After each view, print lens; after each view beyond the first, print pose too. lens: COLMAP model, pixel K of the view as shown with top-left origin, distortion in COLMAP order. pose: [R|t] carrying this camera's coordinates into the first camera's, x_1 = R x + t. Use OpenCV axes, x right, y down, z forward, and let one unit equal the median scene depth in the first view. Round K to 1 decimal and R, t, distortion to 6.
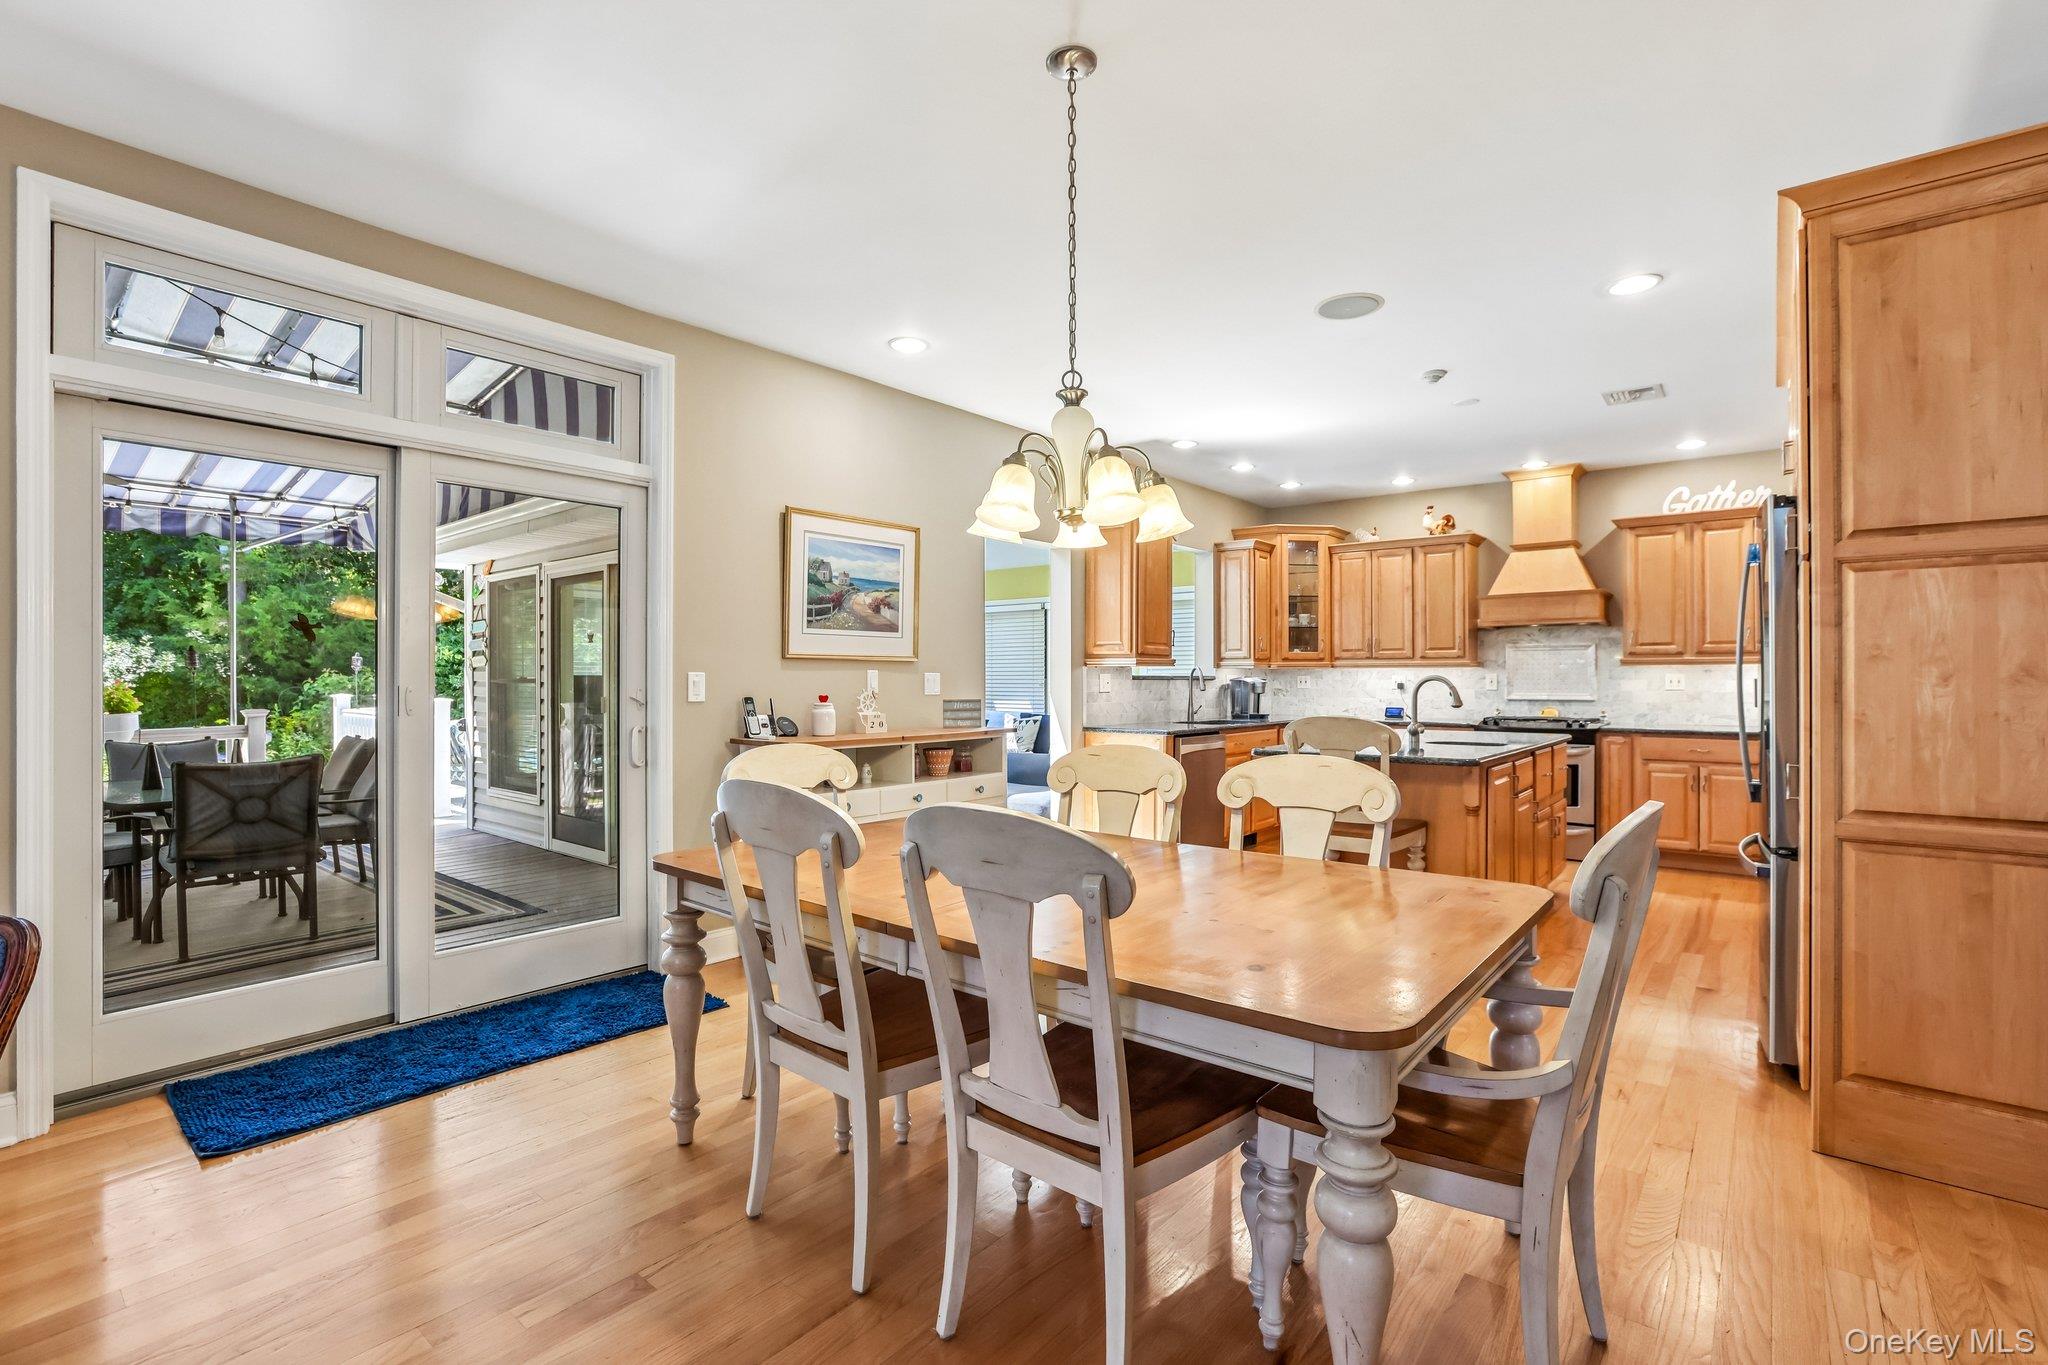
lens RADIAL K [[935.8, 0, 1019.7], [0, 935.8, 673.9], [0, 0, 1]] dist [-0.048878, 0.018166]
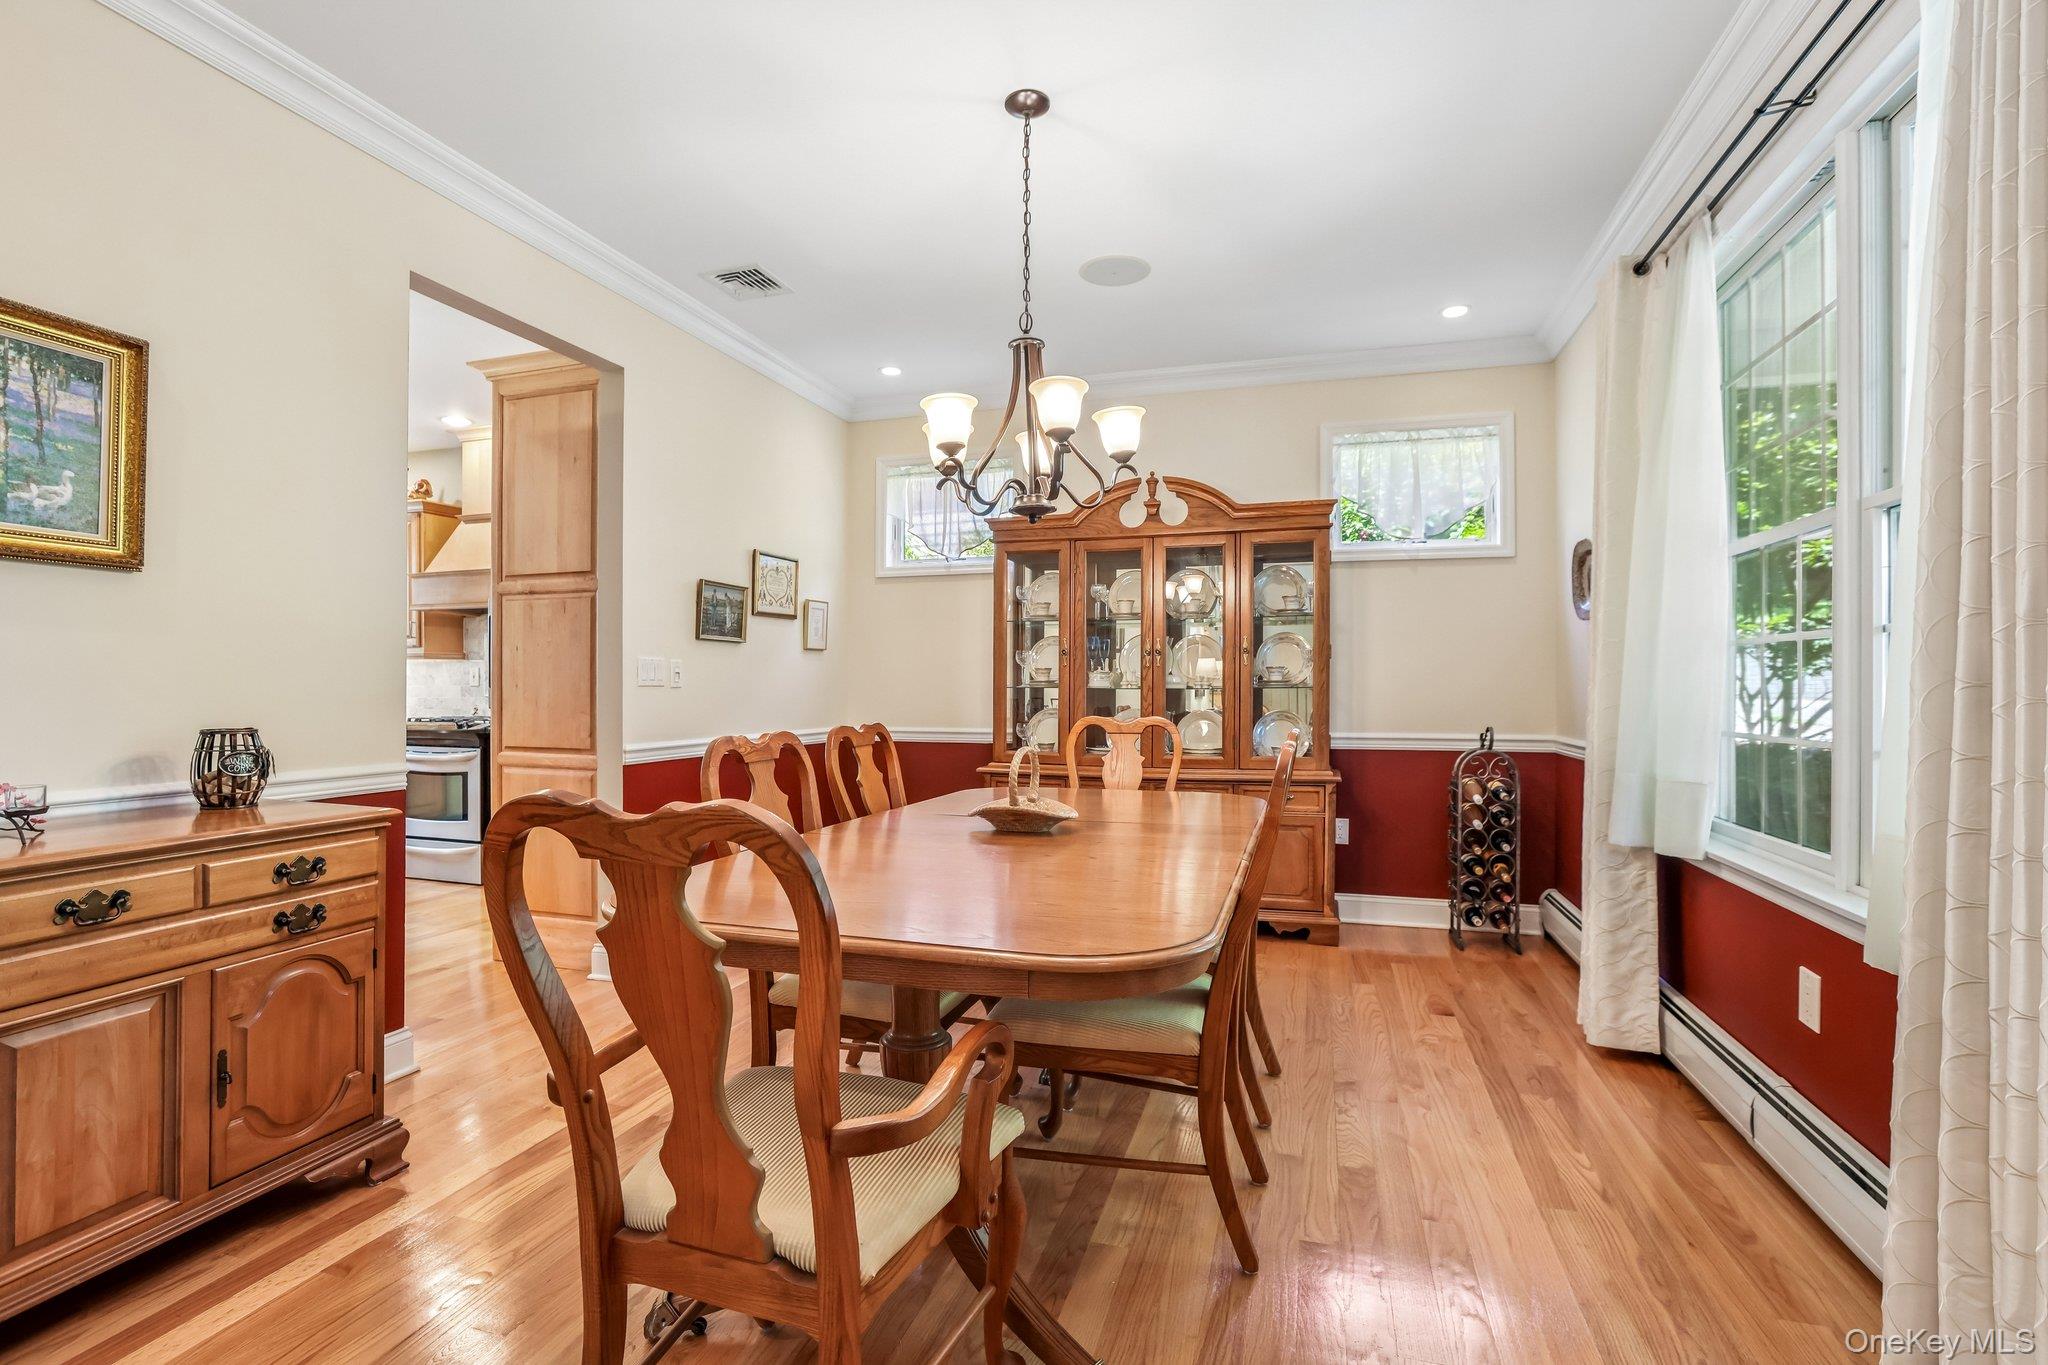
lens RADIAL K [[935.8, 0, 1027.8], [0, 935.8, 690.2], [0, 0, 1]] dist [-0.048878, 0.018166]
pose [[0.919438, -0.006766, 0.393177, 0.767598], [0.001821, 0.999915, 0.012948, 0.013058], [-0.393231, -0.011189, 0.919372, 0.014364]]
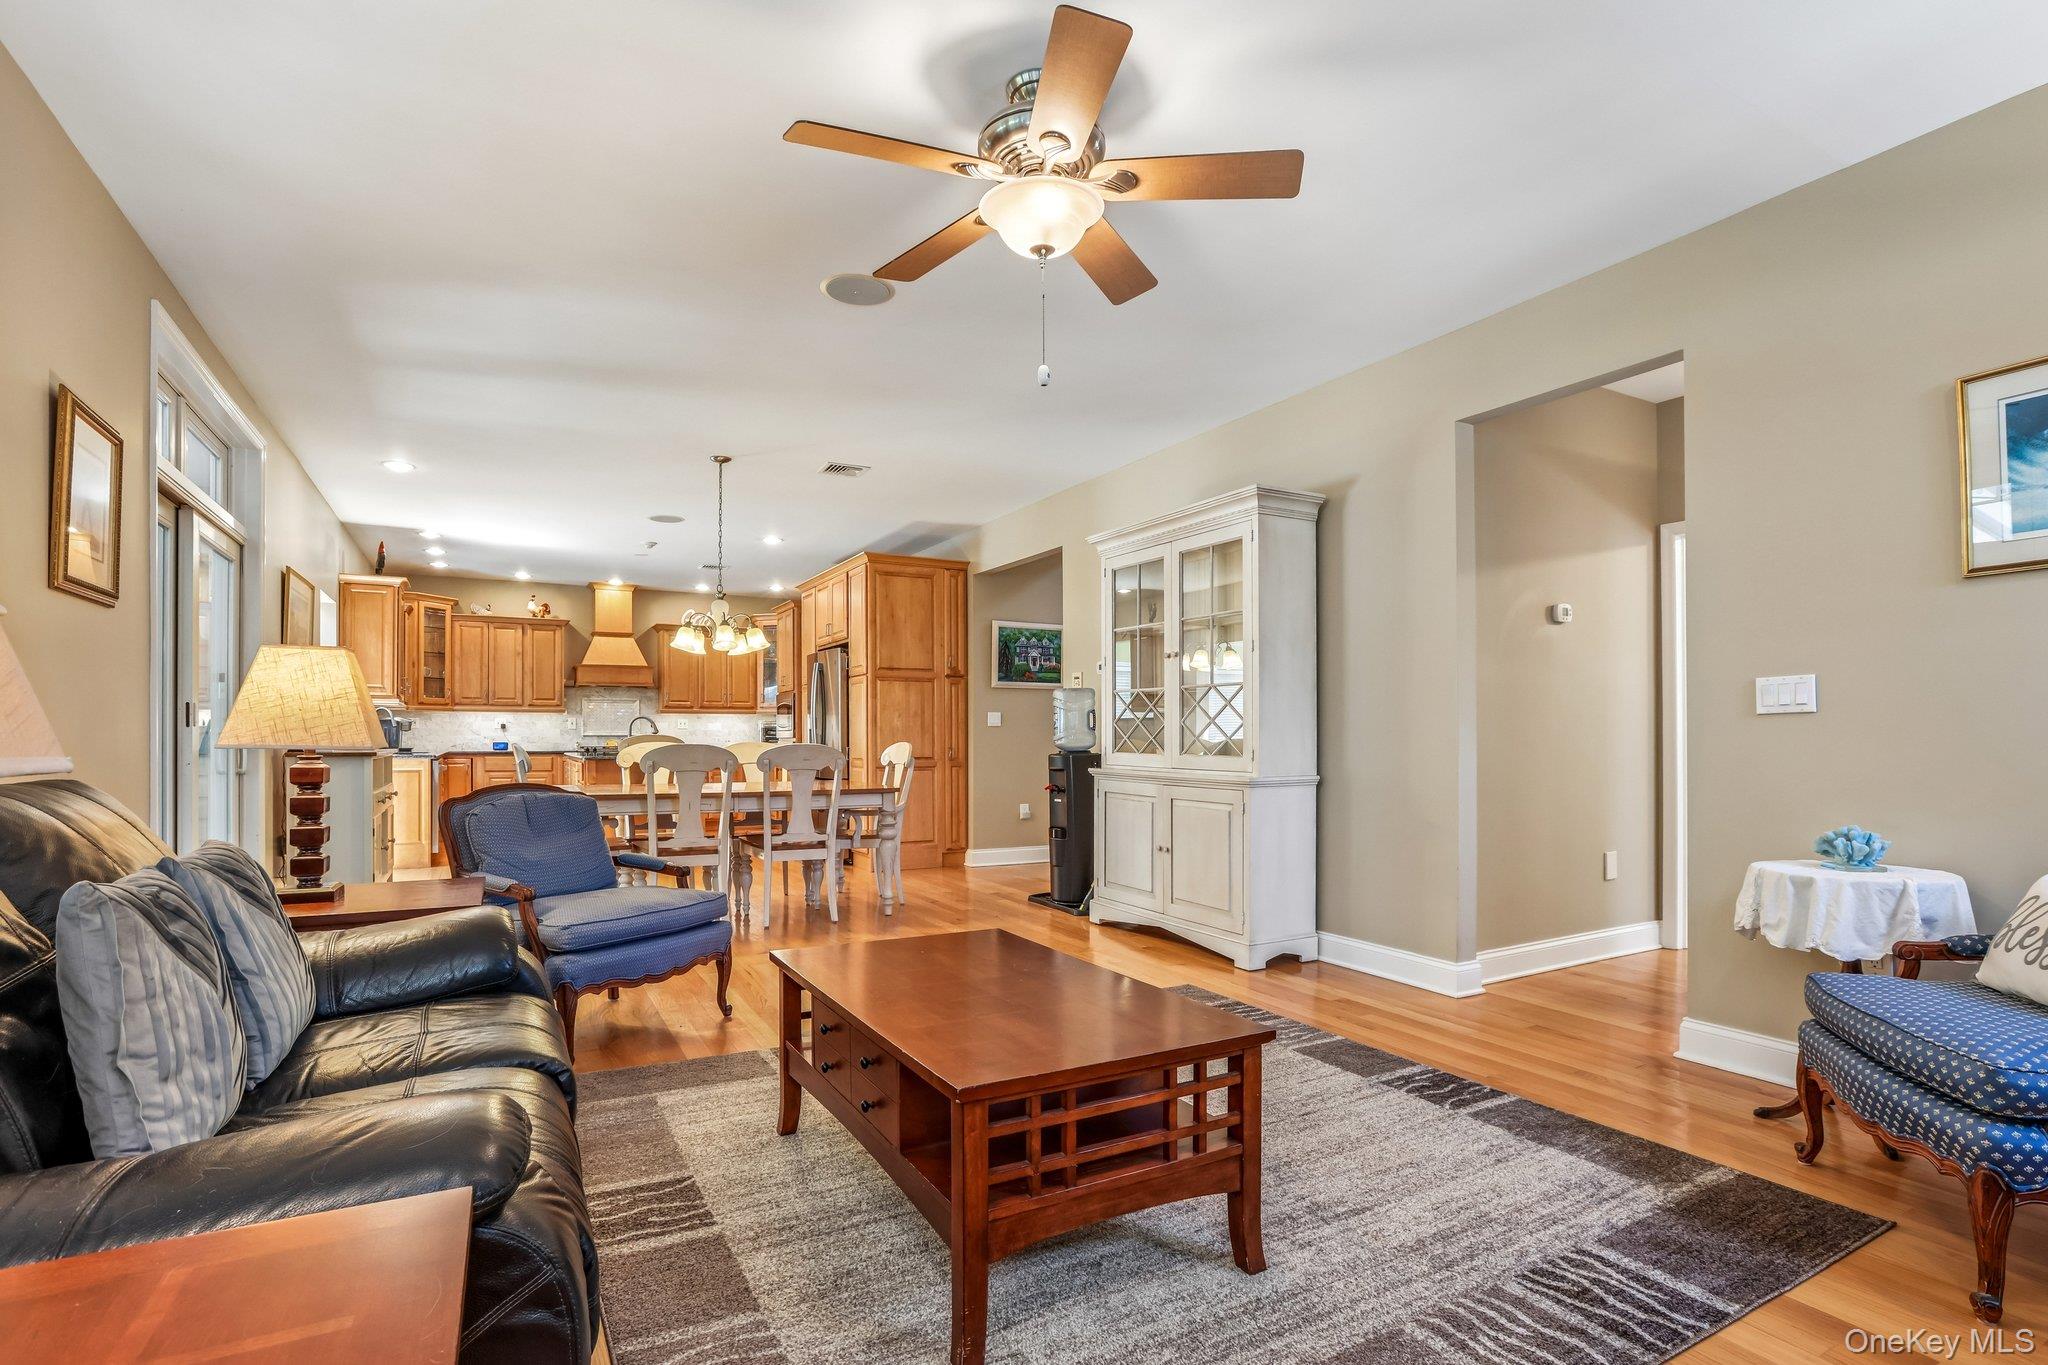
lens RADIAL K [[984.2, 0, 1014.7], [0, 984.2, 741.1], [0, 0, 1]] dist [-0.021102, -0.001038]
pose [[0.381326, -0.004074, 0.924432, -0.763265], [-0.006140, 0.999957, 0.006939, 0.025639], [-0.924420, -0.008322, 0.381284, -0.266817]]
